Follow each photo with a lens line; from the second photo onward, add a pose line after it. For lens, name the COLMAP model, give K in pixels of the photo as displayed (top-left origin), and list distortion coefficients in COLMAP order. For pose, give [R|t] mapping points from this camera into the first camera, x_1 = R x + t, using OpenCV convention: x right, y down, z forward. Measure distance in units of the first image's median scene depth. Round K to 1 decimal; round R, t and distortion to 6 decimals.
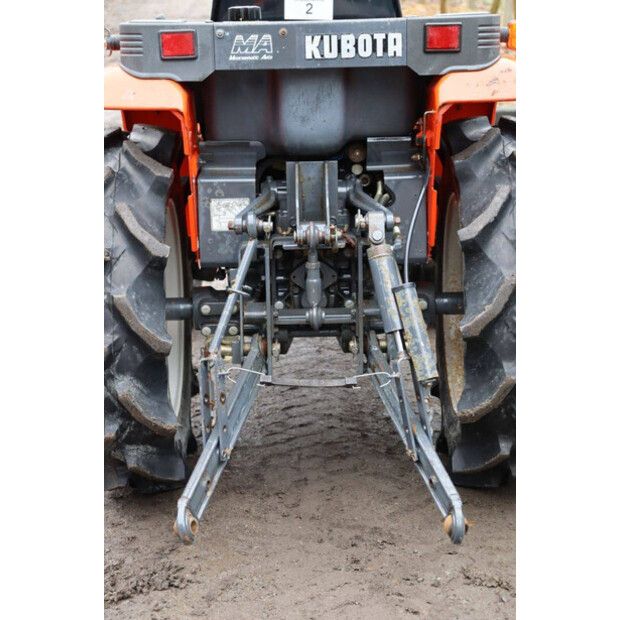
lens RADIAL K [[1353.7, 0, 304.9], [0, 1353.7, 308.3], [0, 0, 1]] dist [0.406850, 0.000000]
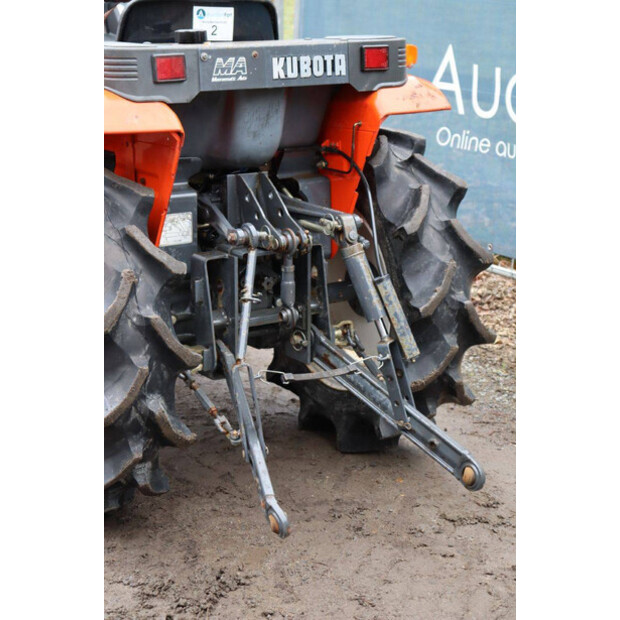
lens RADIAL K [[1353.7, 0, 308.9], [0, 1353.7, 305.3], [0, 0, 1]] dist [0.406850, 0.000000]
pose [[0.833669, -0.112620, 0.540659, -0.578457], [0.110849, 0.993187, 0.035958, -0.040239], [-0.541025, 0.029954, 0.840473, 0.083385]]
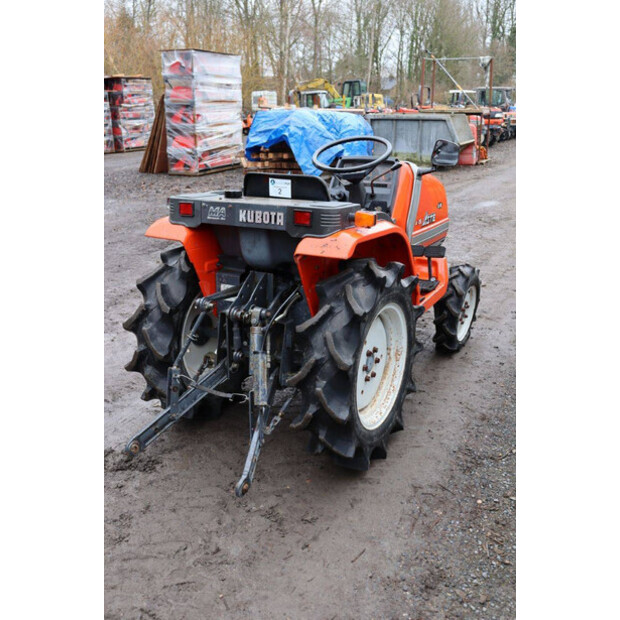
lens RADIAL K [[615.2, 0, 305.0], [0, 615.2, 315.3], [0, 0, 1]] dist [-0.070493, 0.000000]
pose [[0.864400, 0.171091, -0.472800, 0.494710], [-0.139105, 0.984998, 0.102118, -0.153365], [0.483179, -0.022502, 0.875233, 0.307508]]
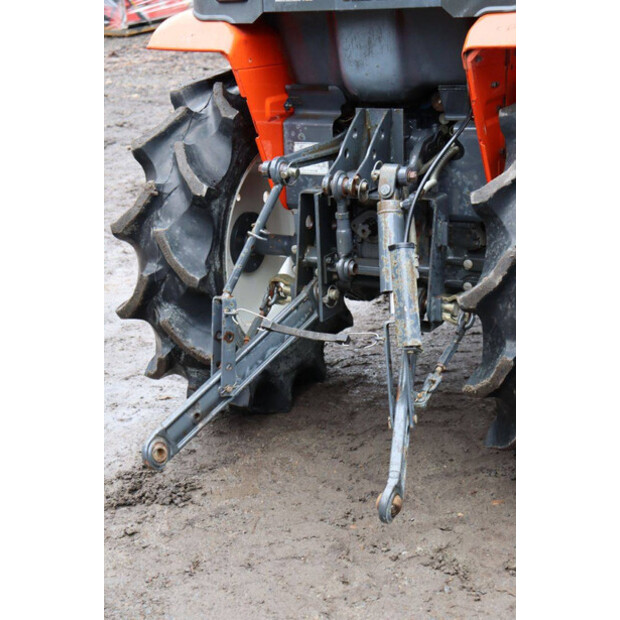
lens RADIAL K [[1123.7, 0, 313.2], [0, 1123.7, 308.4], [0, 0, 1]] dist [0.238583, 0.000000]
pose [[0.872116, 0.124078, -0.473306, 0.388187], [-0.087319, 0.991253, 0.098964, -0.044866], [0.481445, -0.044979, 0.875321, 0.277842]]
